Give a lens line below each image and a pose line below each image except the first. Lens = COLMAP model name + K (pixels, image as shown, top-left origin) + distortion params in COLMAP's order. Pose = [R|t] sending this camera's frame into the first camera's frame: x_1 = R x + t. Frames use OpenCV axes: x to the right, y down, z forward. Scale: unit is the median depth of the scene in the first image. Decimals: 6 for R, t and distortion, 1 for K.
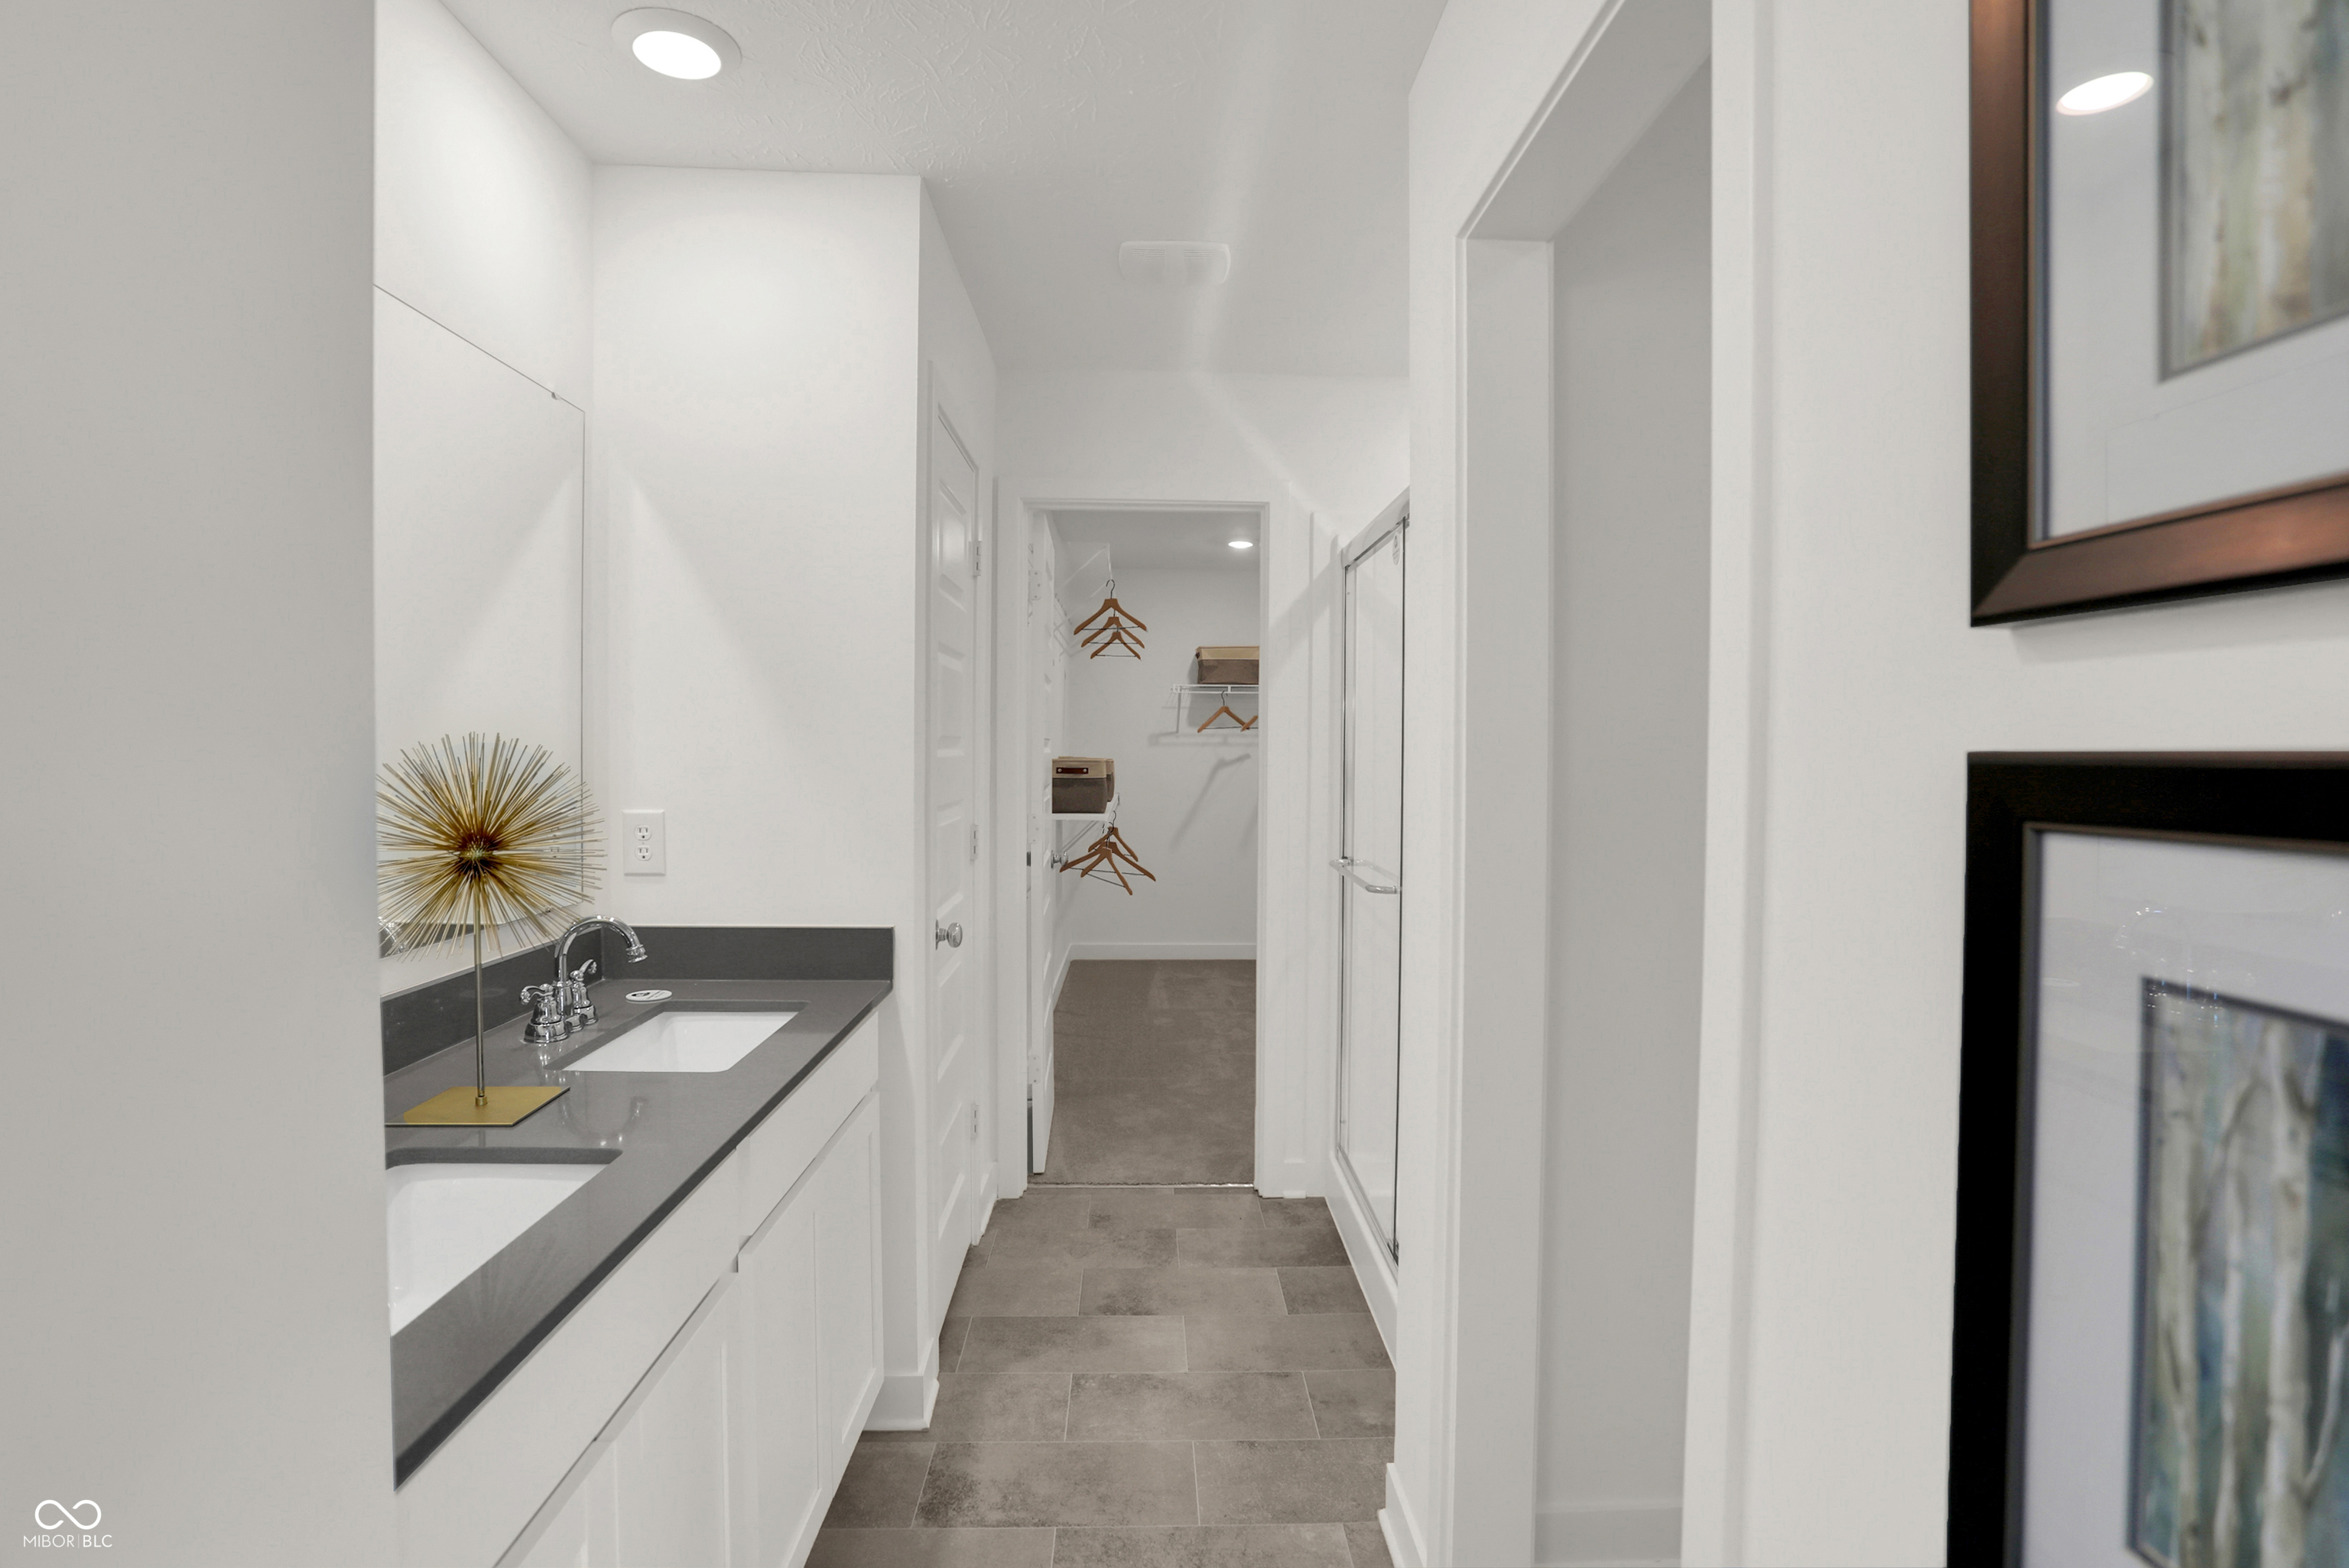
lens RADIAL K [[1185.2, 0, 1201.7], [0, 1185.2, 772.8], [0, 0, 1]] dist [-0.058858, 0.031379]
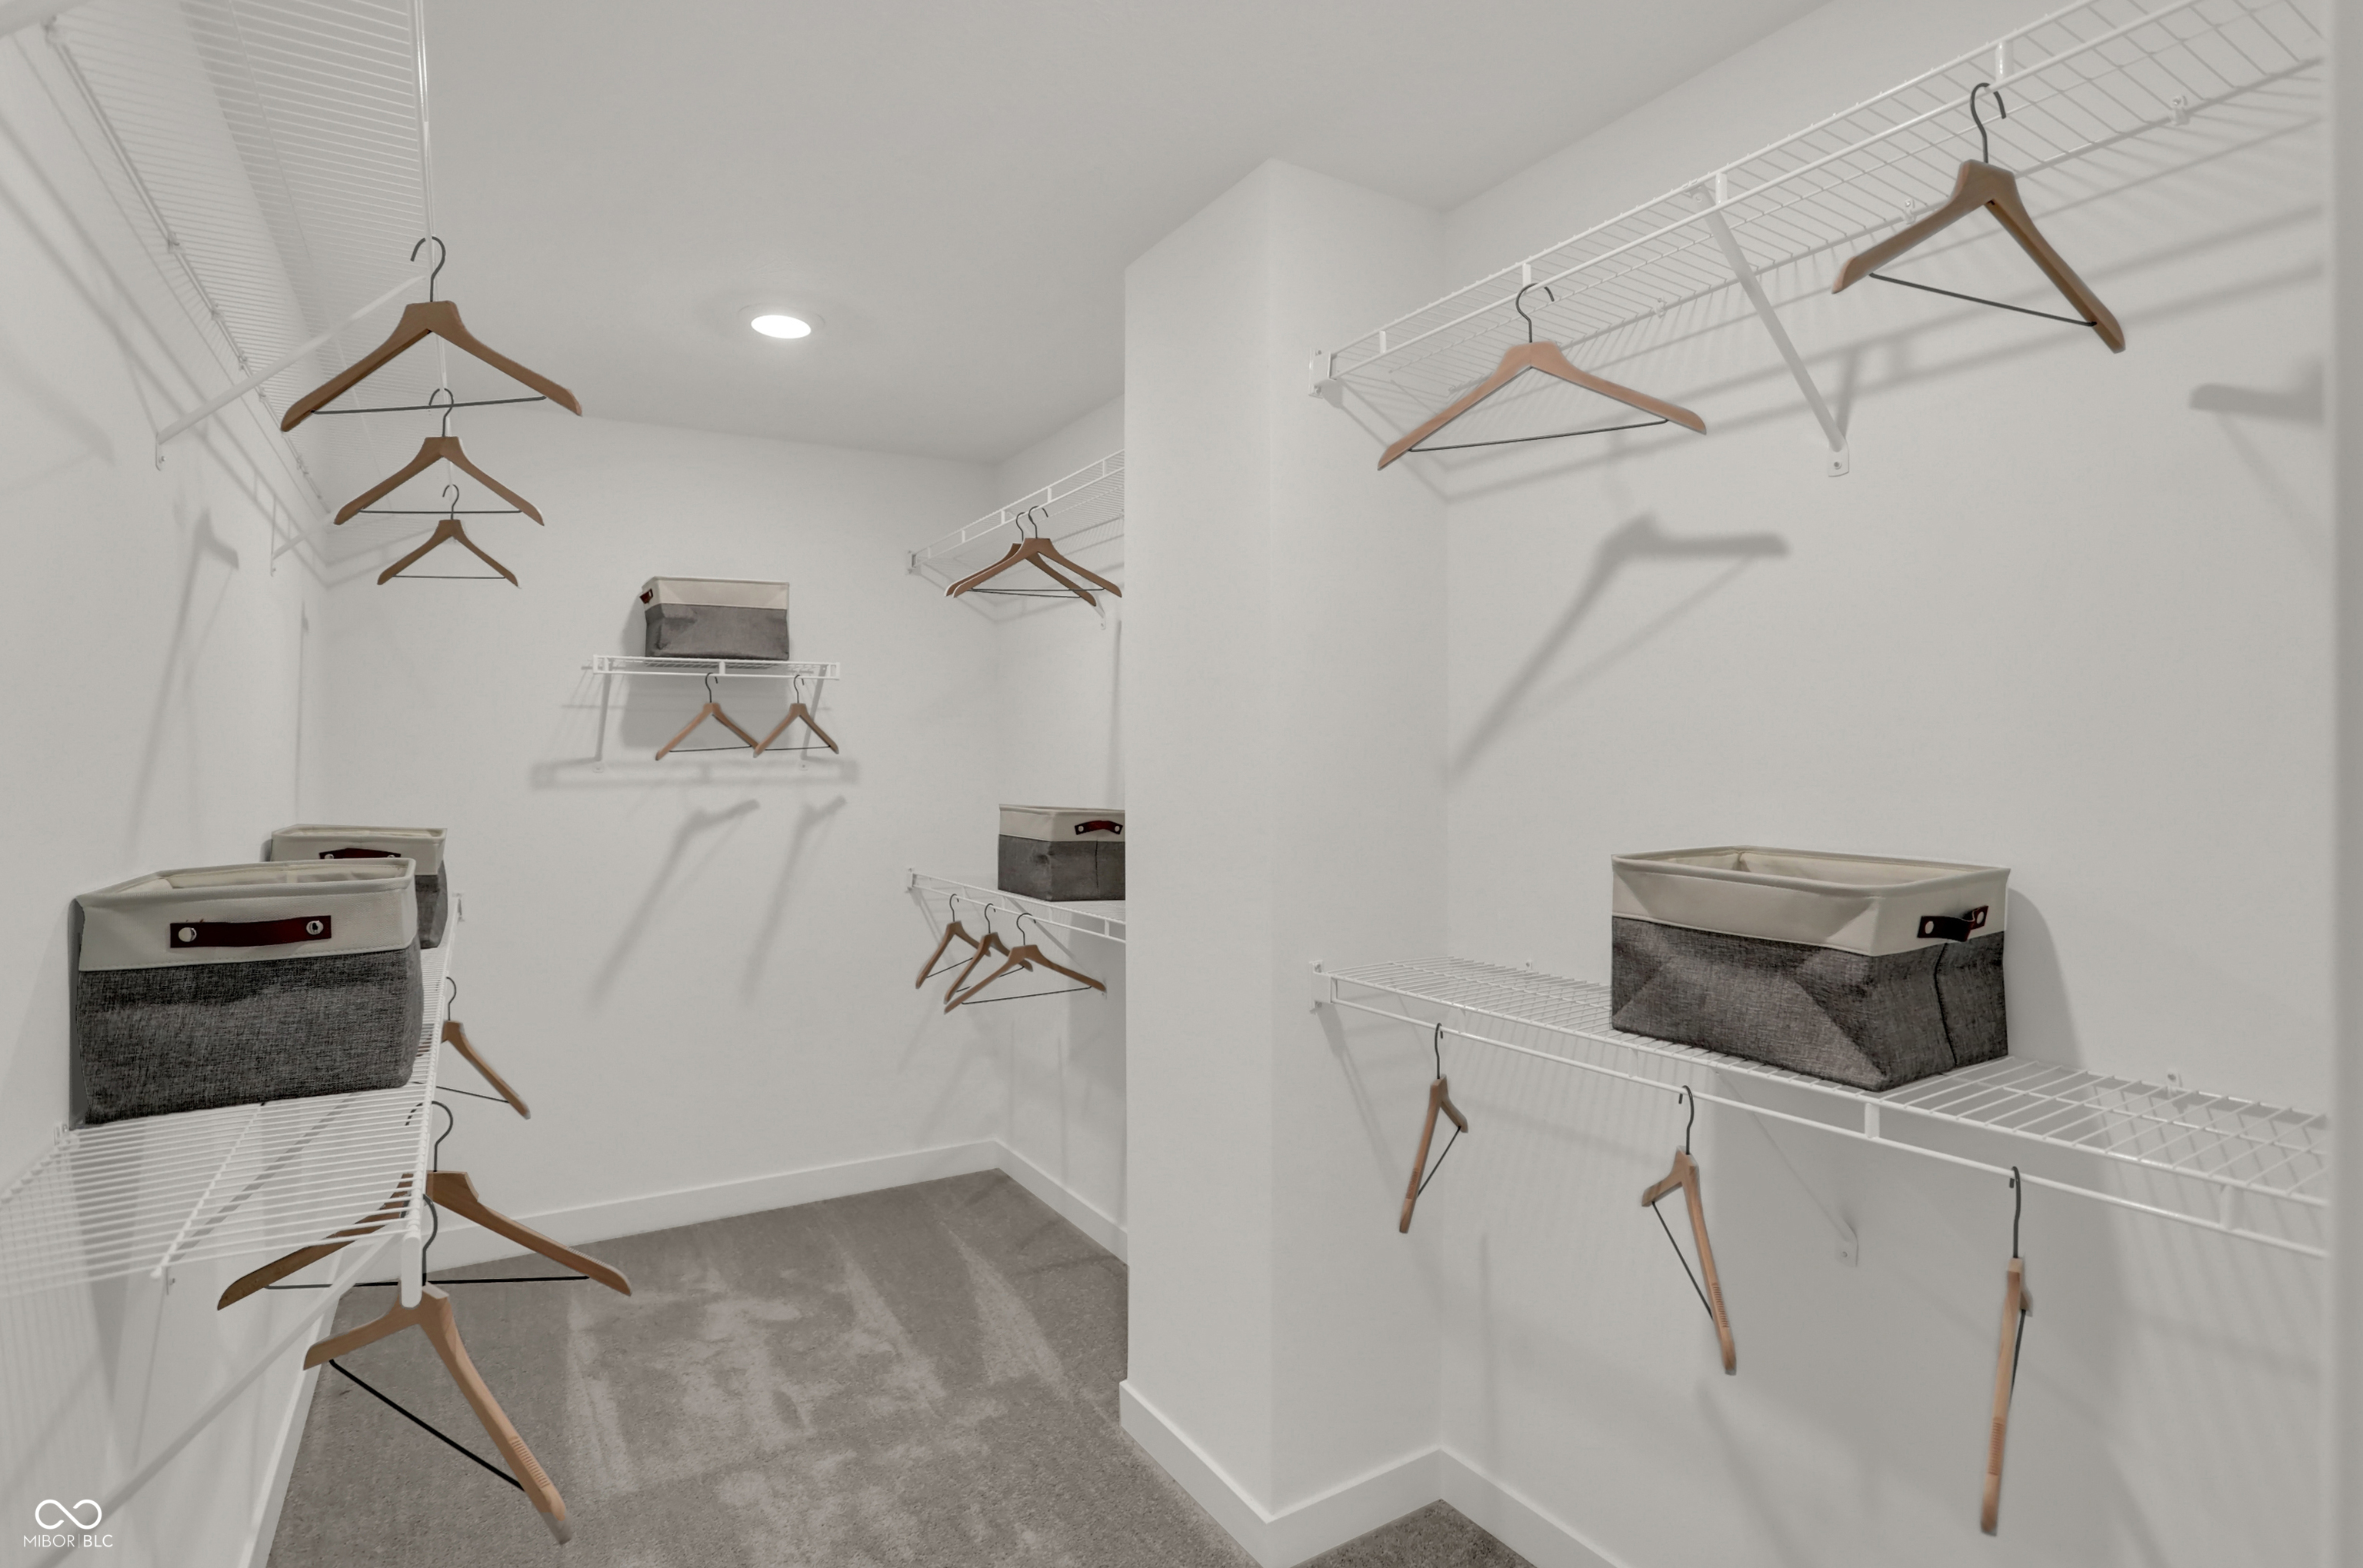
lens RADIAL K [[1192.3, 0, 1208.8], [0, 1192.3, 772.7], [0, 0, 1]] dist [-0.058858, 0.031379]
pose [[0.874761, -0.010380, 0.484443, -0.036120], [0.016621, 0.999825, -0.008589, -0.021005], [-0.484269, 0.015565, 0.874781, 0.483289]]
